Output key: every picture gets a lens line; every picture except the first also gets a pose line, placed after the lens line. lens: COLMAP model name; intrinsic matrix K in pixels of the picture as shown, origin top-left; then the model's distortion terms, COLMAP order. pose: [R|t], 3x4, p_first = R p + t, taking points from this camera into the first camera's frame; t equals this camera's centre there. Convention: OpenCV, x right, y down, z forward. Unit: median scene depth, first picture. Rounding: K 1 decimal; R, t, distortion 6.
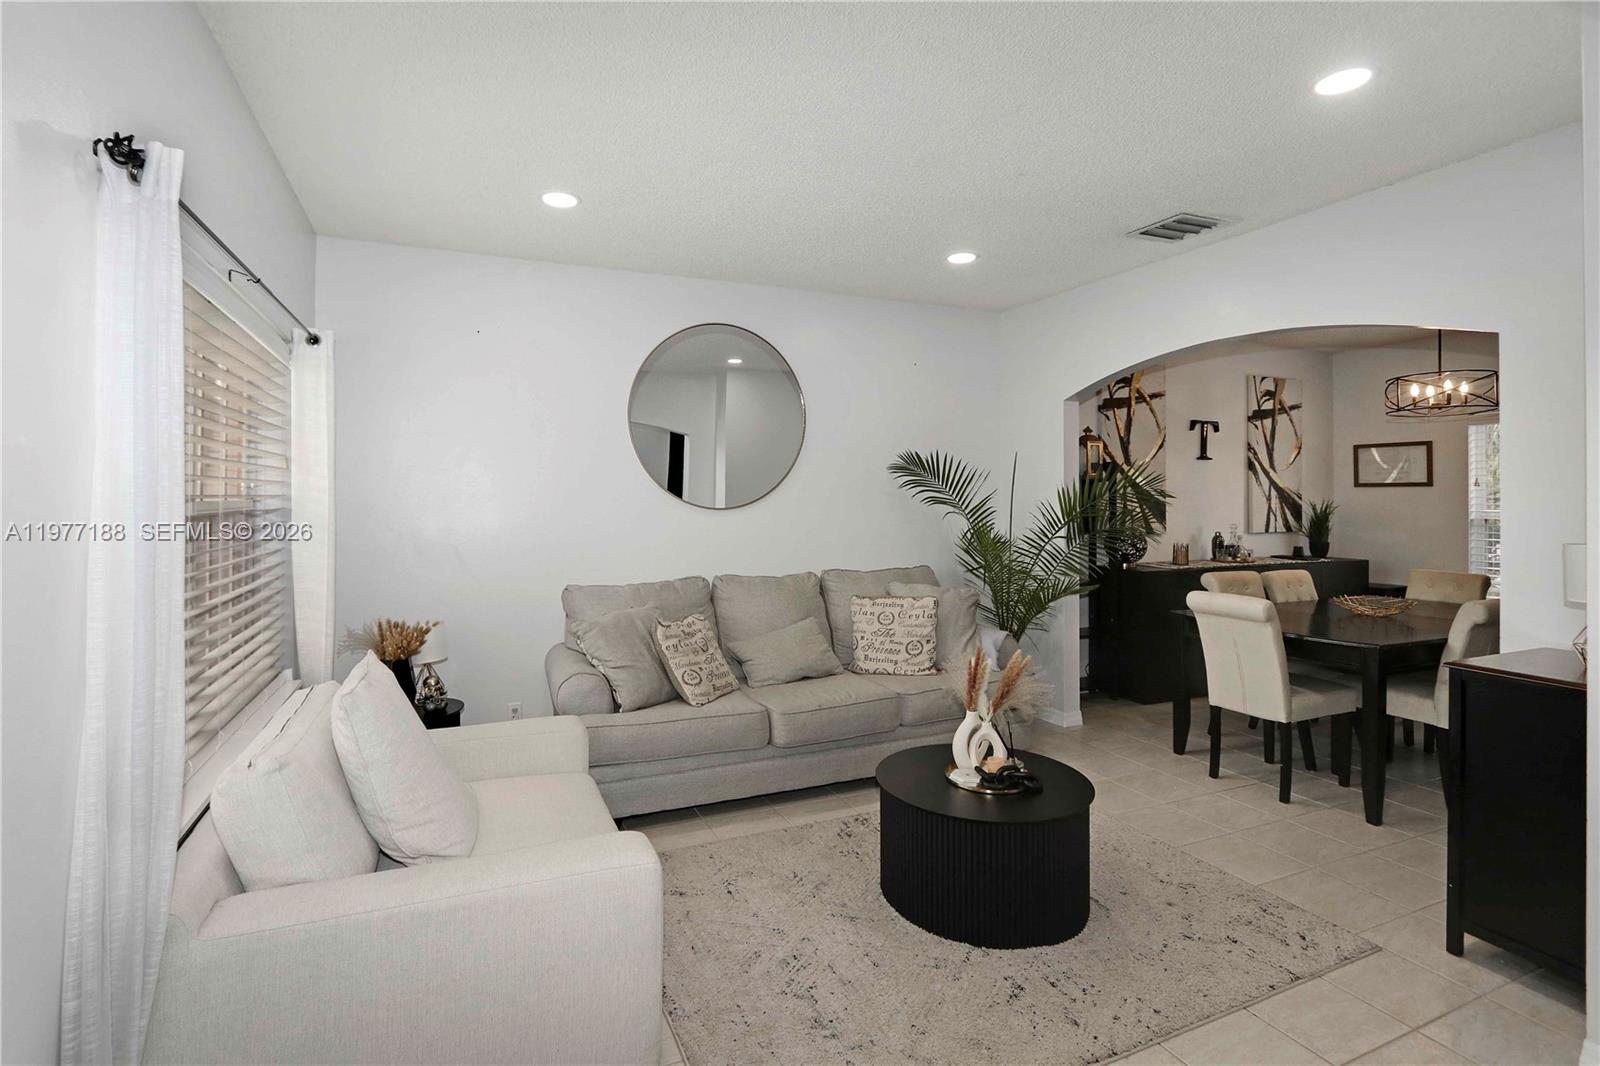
lens RADIAL K [[766.5, 0, 769.1], [0, 766.5, 485.3], [0, 0, 1]] dist [-0.018129, 0.002816]
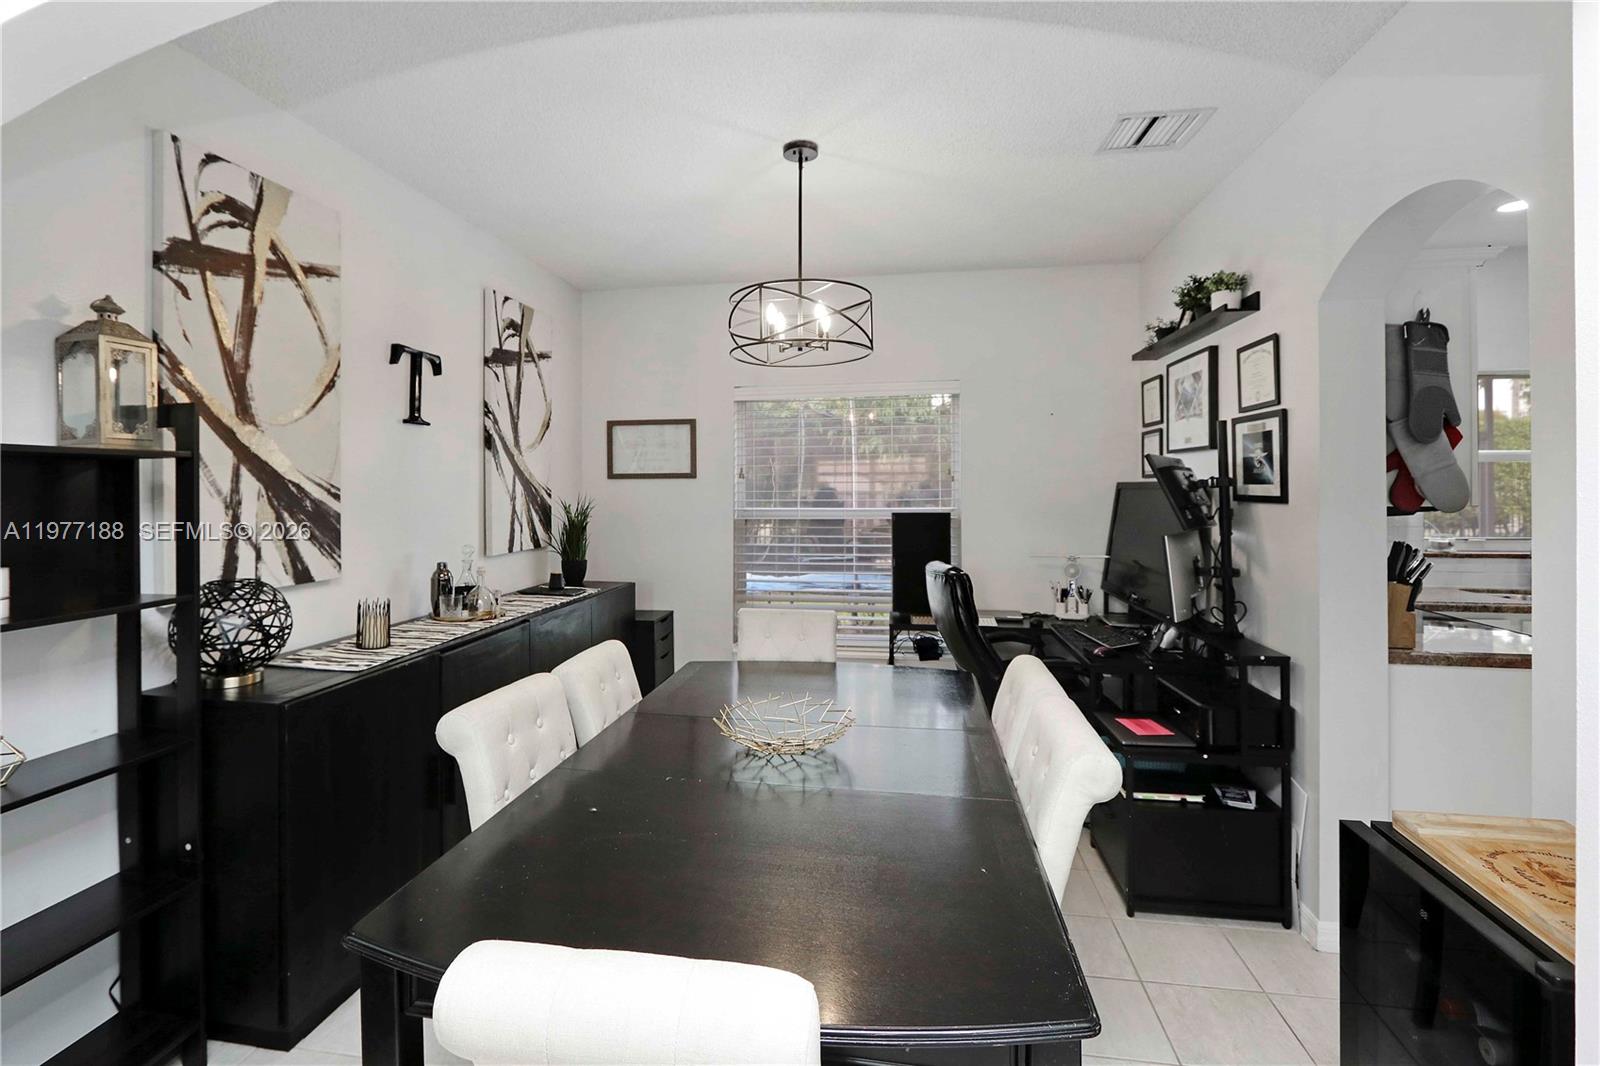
lens RADIAL K [[766.5, 0, 774.7], [0, 766.5, 483.6], [0, 0, 1]] dist [-0.018129, 0.002816]
pose [[0.544653, -0.001261, 0.838660, 0.258810], [-0.002623, 0.999991, 0.003207, 0.004208], [-0.838657, -0.003947, 0.544645, 0.494860]]
